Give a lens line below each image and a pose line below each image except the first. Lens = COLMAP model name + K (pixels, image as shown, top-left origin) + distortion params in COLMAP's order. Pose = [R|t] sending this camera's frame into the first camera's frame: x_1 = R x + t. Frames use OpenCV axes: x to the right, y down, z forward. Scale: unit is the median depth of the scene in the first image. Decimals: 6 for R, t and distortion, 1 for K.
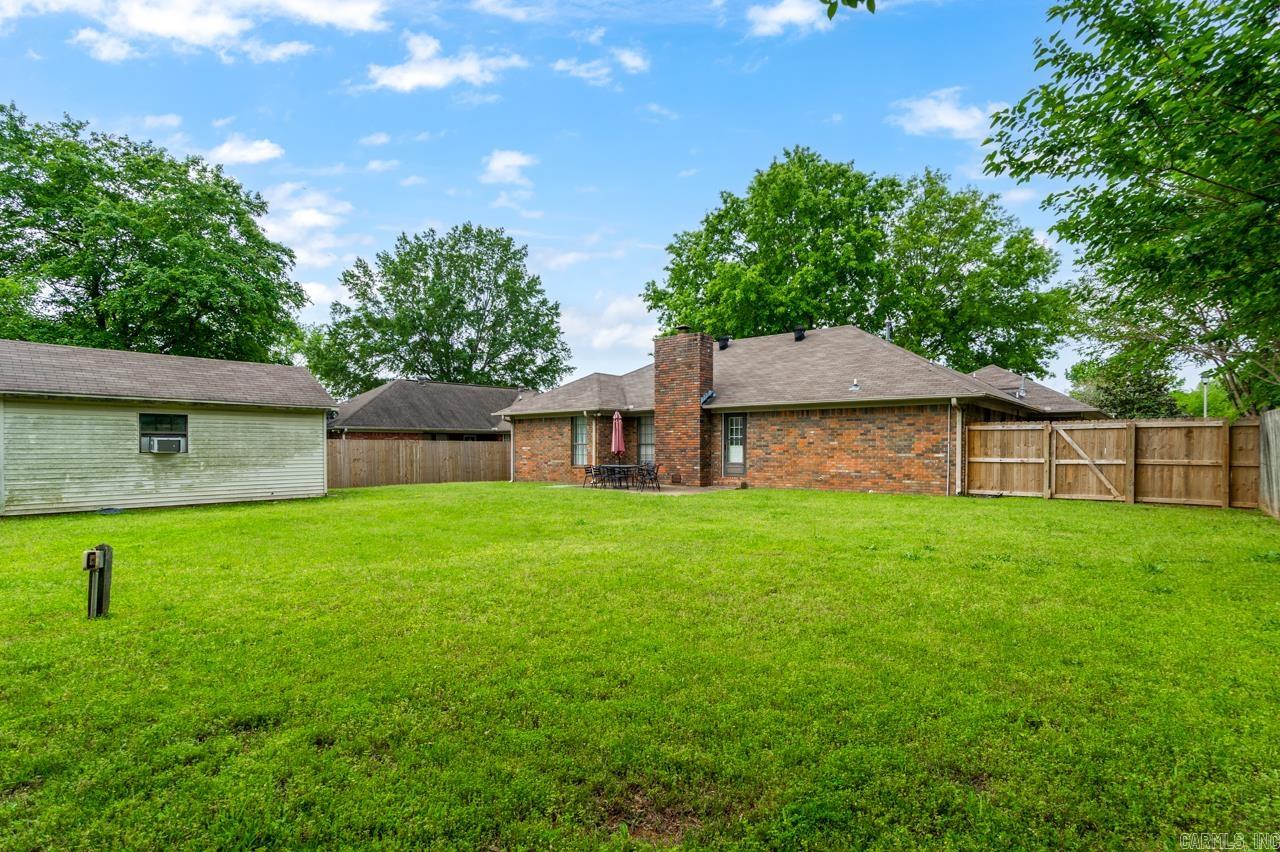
lens RADIAL K [[624.4, 0, 639.7], [0, 624.4, 459.7], [0, 0, 1]] dist [0.002978, 0.000575]
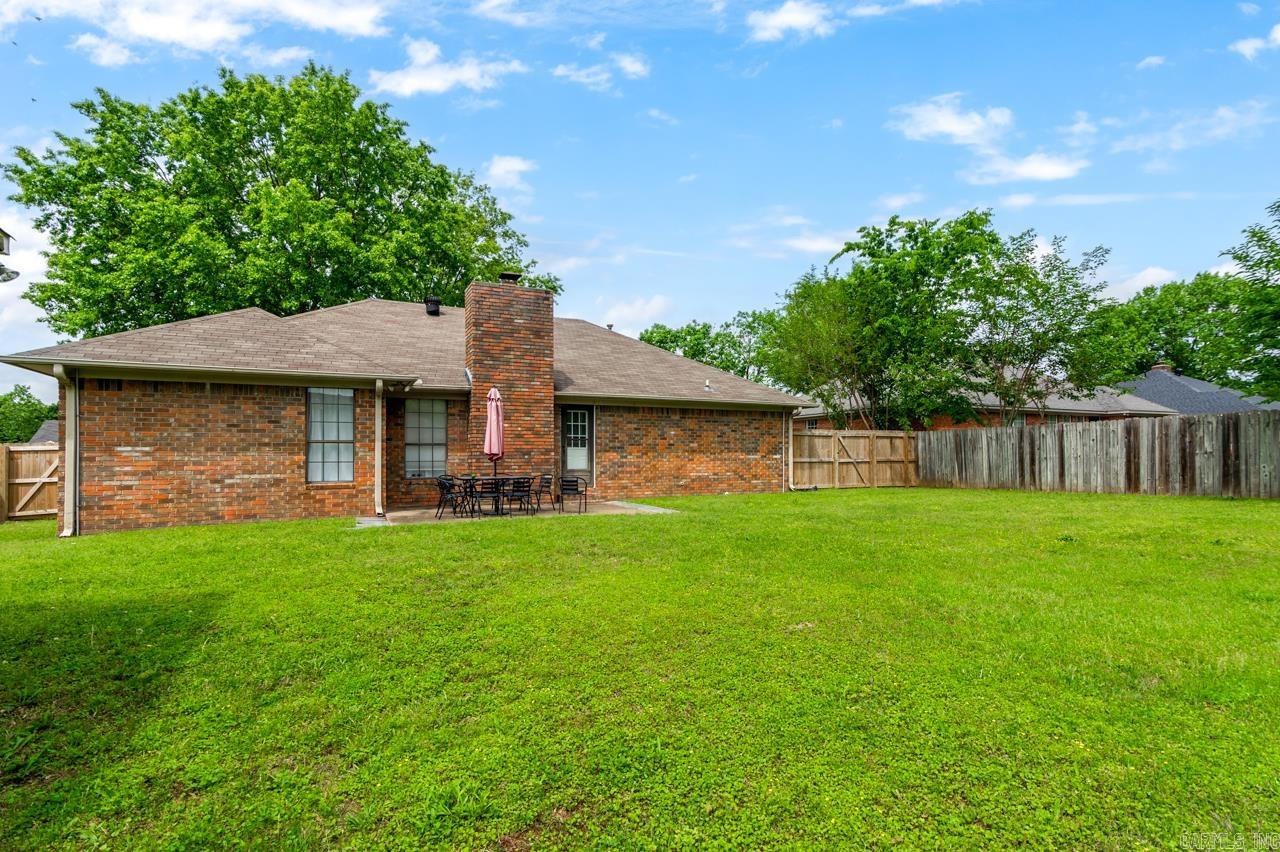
lens RADIAL K [[624.4, 0, 639.7], [0, 624.4, 459.7], [0, 0, 1]] dist [0.002978, 0.000575]
pose [[0.413603, -0.003262, 0.910451, -0.554565], [0.025308, 0.999648, -0.007916, 0.001059], [-0.910105, 0.026316, 0.413540, 0.653397]]
